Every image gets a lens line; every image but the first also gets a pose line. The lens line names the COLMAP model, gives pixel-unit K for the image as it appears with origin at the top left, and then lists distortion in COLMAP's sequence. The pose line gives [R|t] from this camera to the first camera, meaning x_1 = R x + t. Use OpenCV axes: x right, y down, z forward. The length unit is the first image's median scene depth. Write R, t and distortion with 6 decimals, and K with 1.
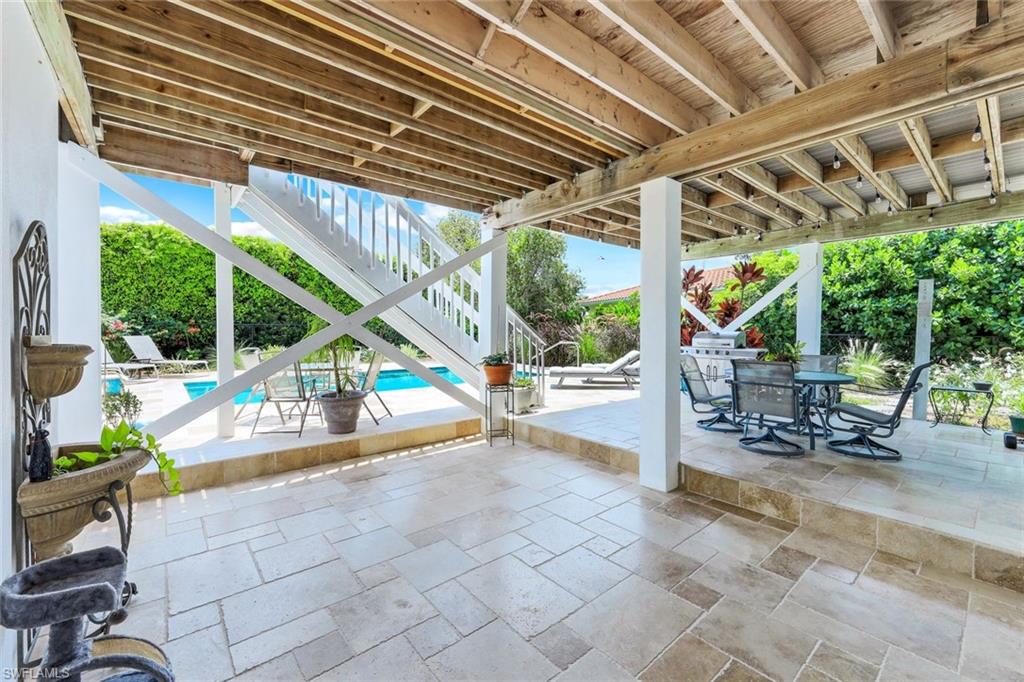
lens RADIAL K [[419.8, 0, 508.7], [0, 419.8, 333.5], [0, 0, 1]] dist [0.002451, -0.000291]
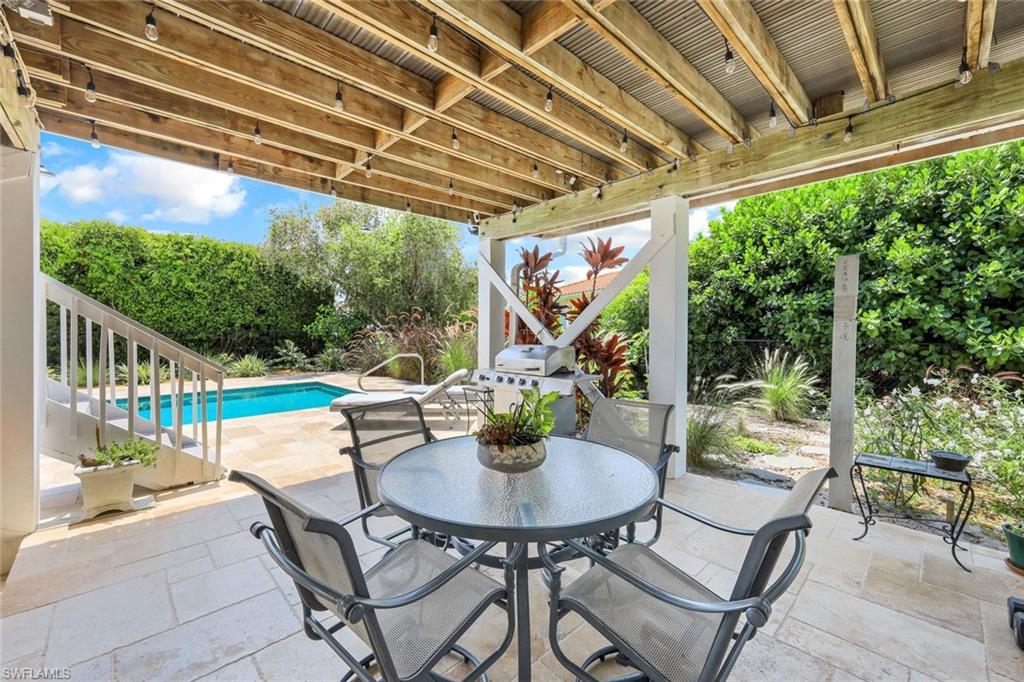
lens RADIAL K [[419.8, 0, 508.7], [0, 419.8, 333.5], [0, 0, 1]] dist [0.002451, -0.000291]
pose [[0.997506, -0.011855, 0.069572, 0.335575], [0.012051, 0.999924, -0.002402, -0.018101], [-0.069538, 0.003234, 0.997574, 0.314675]]
